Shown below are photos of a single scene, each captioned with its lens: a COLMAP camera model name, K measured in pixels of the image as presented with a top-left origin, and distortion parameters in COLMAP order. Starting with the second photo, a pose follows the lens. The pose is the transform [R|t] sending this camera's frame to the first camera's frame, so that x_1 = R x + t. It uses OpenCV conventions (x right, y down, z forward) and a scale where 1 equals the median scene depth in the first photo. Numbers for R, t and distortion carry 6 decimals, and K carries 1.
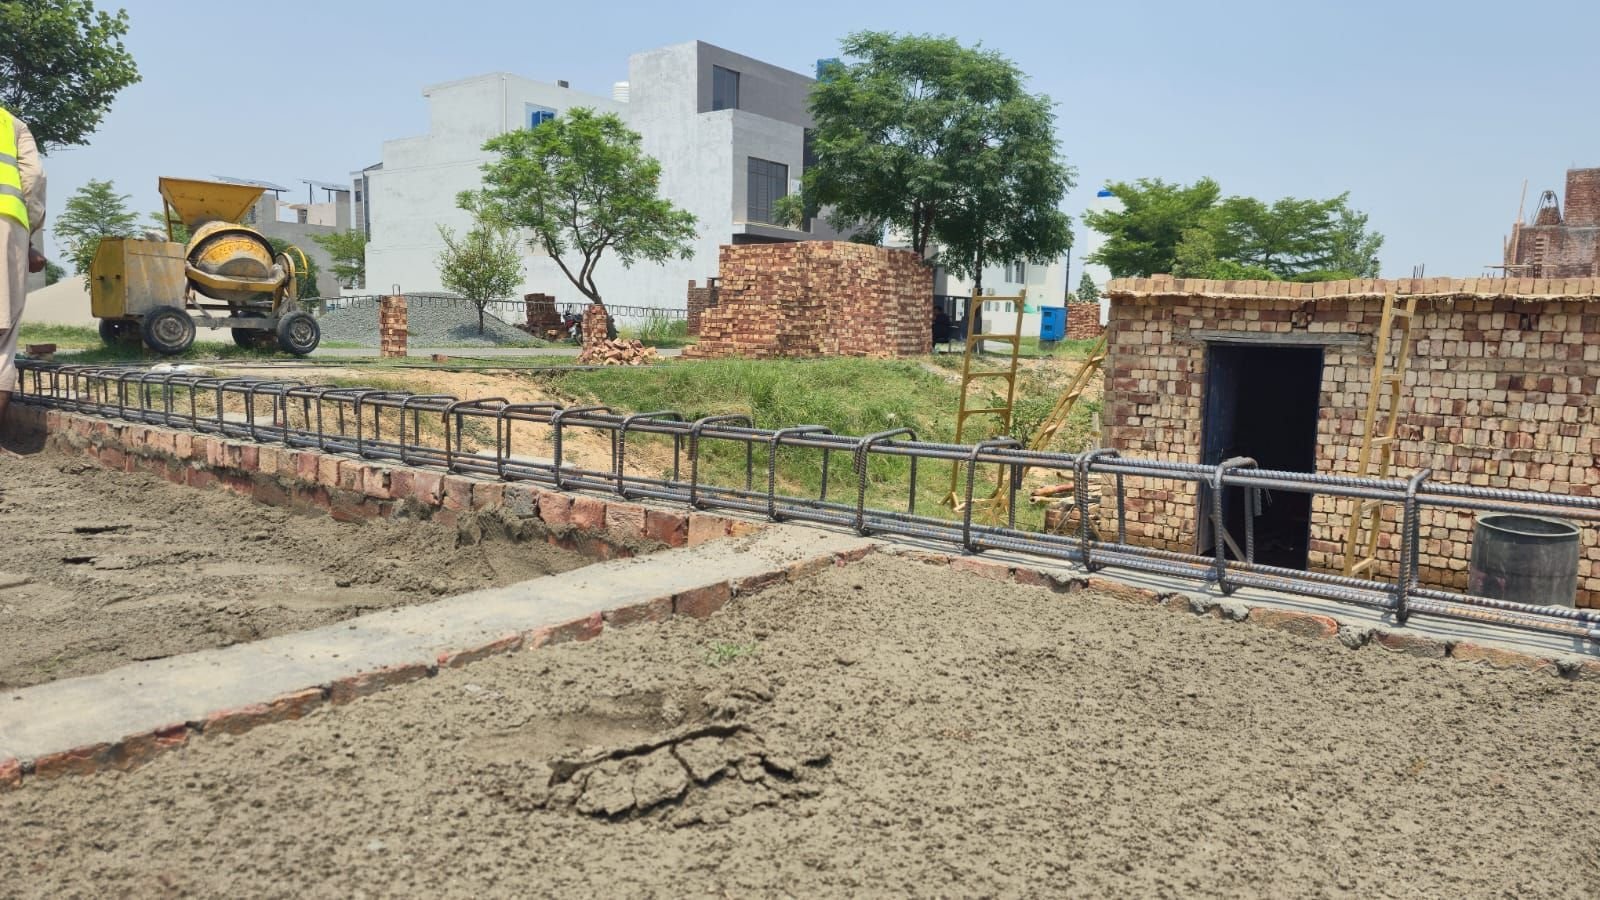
lens RADIAL K [[1064.3, 0, 808.2], [0, 1064.3, 458.3], [0, 0, 1]] dist [0.061732, -0.064017]
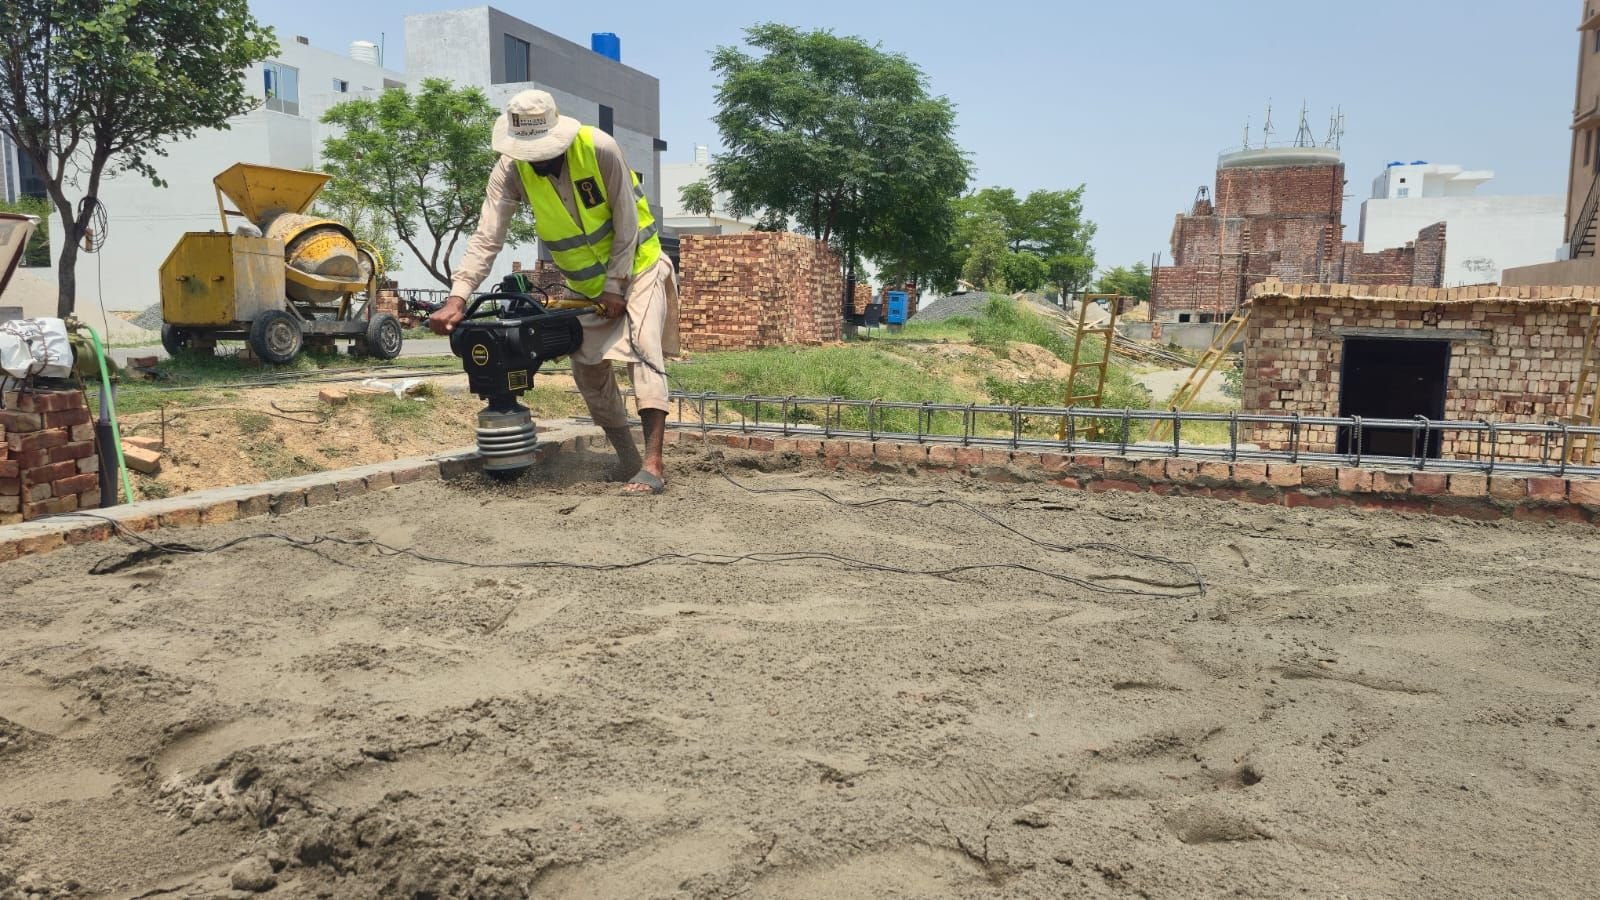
lens RADIAL K [[1064.3, 0, 808.2], [0, 1064.3, 458.3], [0, 0, 1]] dist [0.061732, -0.064017]
pose [[0.957652, -0.048312, 0.283847, -0.521388], [0.041982, 0.998716, 0.028344, -0.031159], [-0.284852, -0.015228, 0.958450, 0.021498]]
